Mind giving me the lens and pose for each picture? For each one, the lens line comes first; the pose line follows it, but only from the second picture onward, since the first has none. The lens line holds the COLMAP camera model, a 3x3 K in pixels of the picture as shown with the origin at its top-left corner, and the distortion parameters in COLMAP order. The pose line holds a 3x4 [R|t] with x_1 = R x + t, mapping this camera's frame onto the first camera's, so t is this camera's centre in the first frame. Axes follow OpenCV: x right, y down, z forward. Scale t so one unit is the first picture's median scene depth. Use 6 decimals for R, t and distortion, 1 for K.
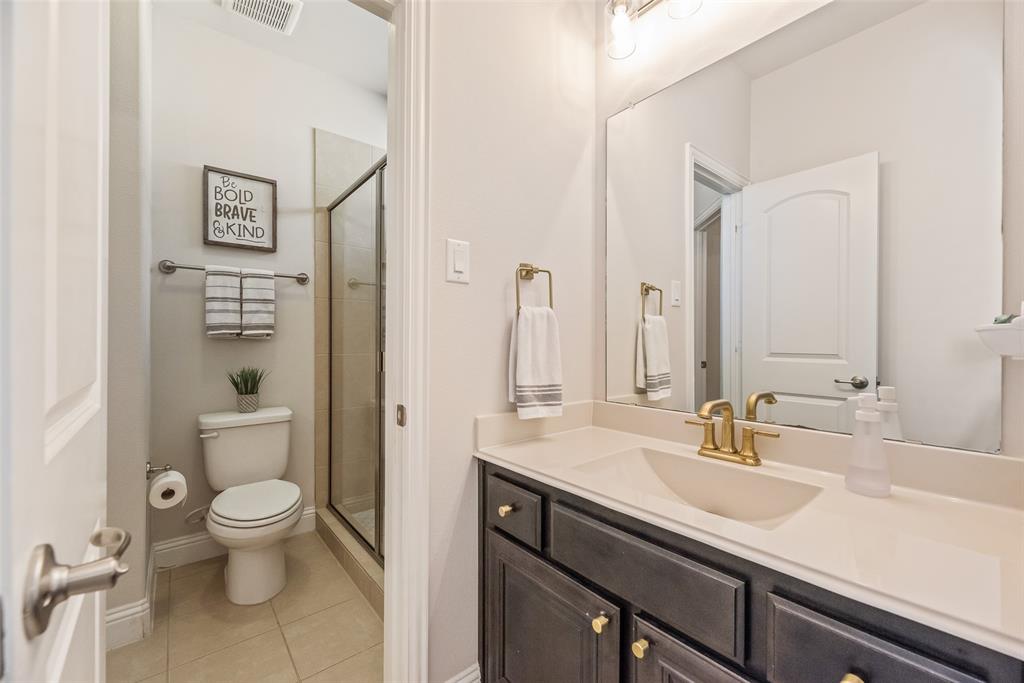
lens RADIAL K [[415.9, 0, 511.7], [0, 415.9, 340.1], [0, 0, 1]] dist [0.003069, -0.000250]
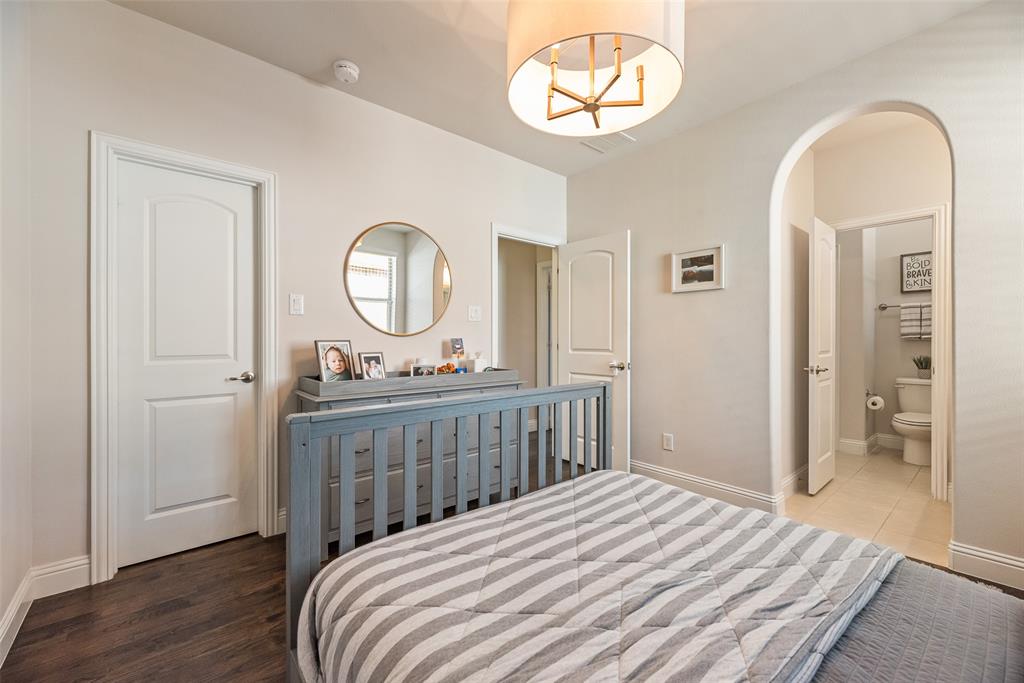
lens RADIAL K [[415.9, 0, 511.1], [0, 415.9, 342.7], [0, 0, 1]] dist [0.003069, -0.000250]
pose [[0.023428, -0.004587, -0.999715, 1.229418], [-0.002945, 0.999985, -0.004658, 0.023452], [0.999721, 0.003054, 0.023414, -0.930134]]
